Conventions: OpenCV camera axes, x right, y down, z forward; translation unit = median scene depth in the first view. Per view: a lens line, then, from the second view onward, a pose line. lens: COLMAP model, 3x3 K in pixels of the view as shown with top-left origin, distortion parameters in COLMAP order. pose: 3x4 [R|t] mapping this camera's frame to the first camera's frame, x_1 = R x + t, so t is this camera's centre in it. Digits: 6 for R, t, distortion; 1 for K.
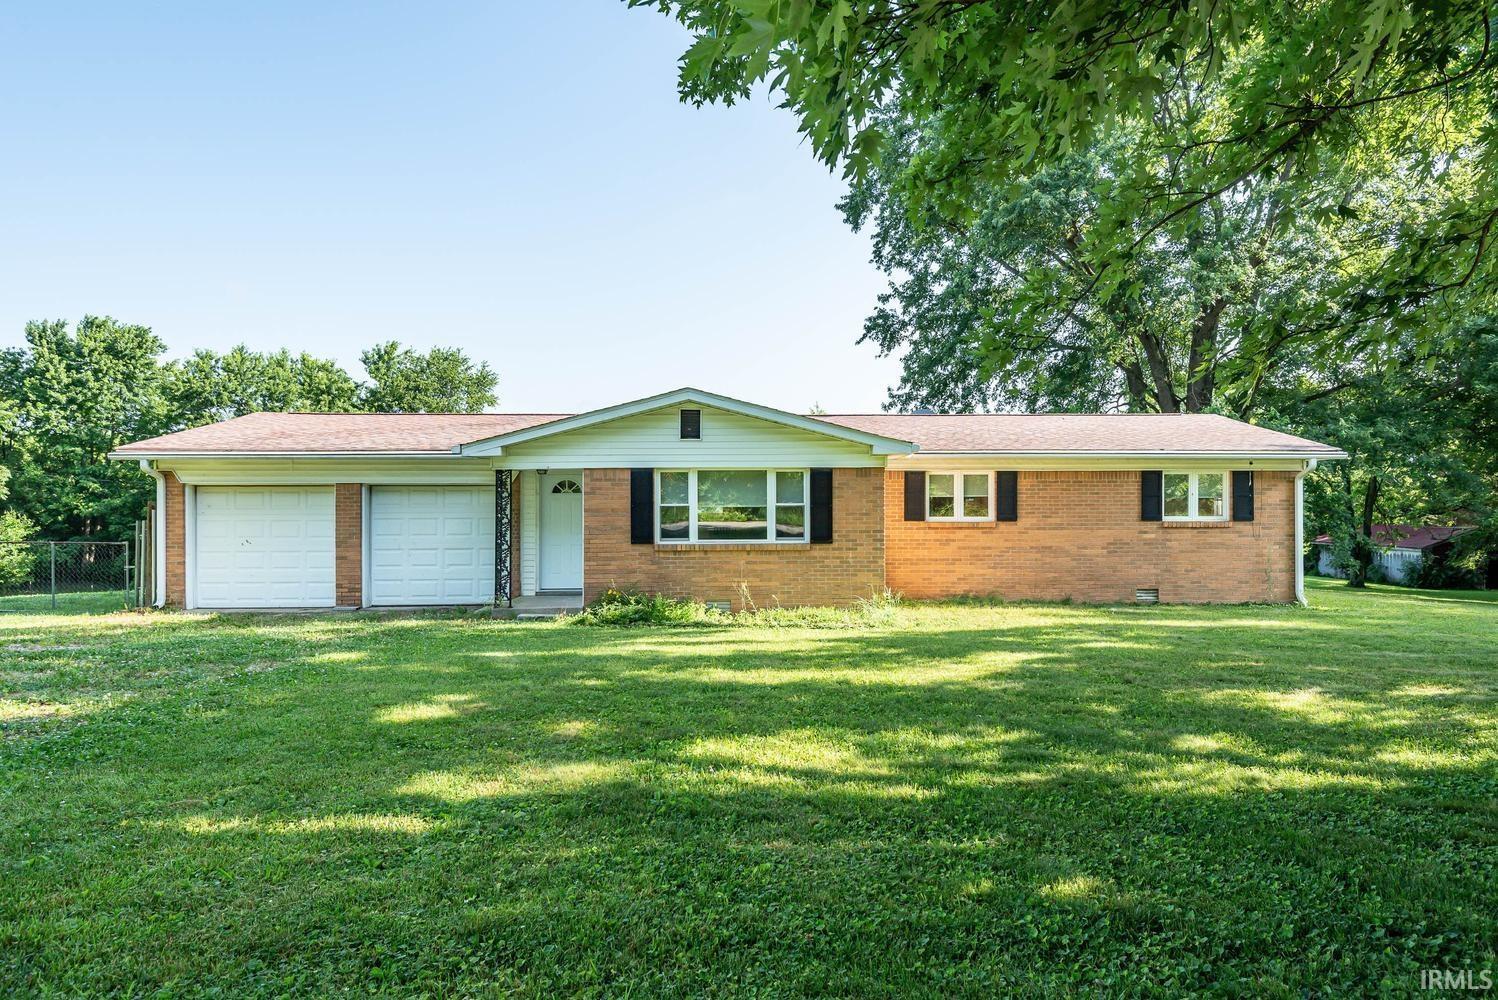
lens RADIAL K [[1007.7, 0, 749.0], [0, 1007.7, 500.0], [0, 0, 1]] dist [0.003601, 0.001409]
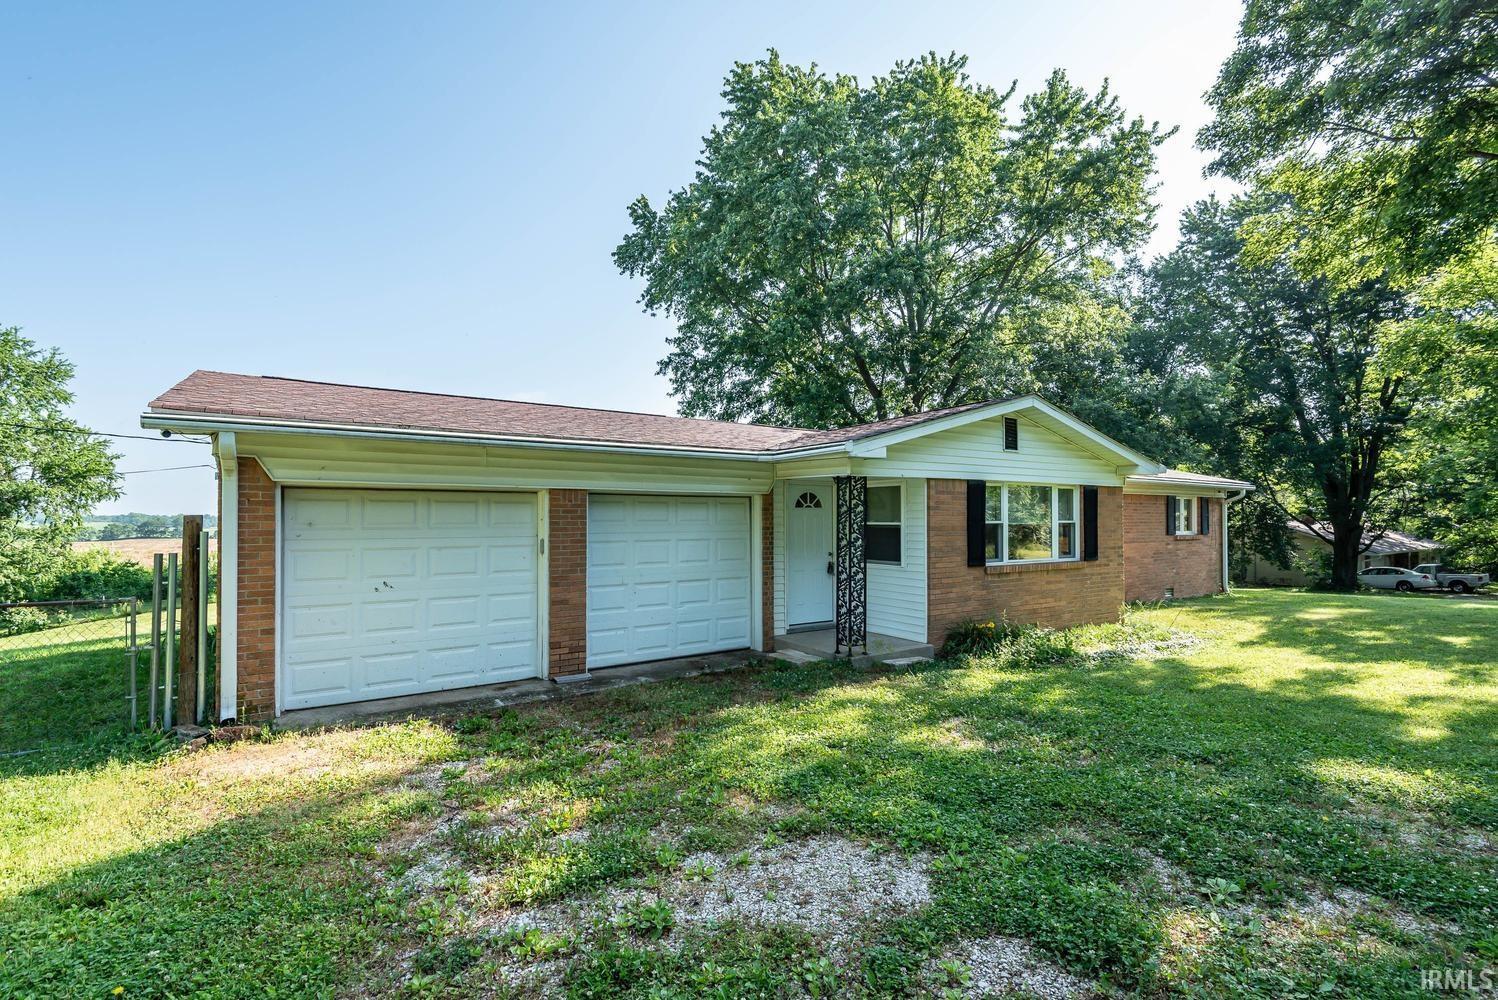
lens RADIAL K [[749.0, 0, 749.6], [0, 749.0, 524.3], [0, 0, 1]] dist [0.029360, -0.000069]
pose [[0.817114, -0.001188, 0.576474, -0.586602], [-0.004697, 0.999951, 0.008719, 0.001814], [-0.576456, -0.009832, 0.817069, 0.530070]]
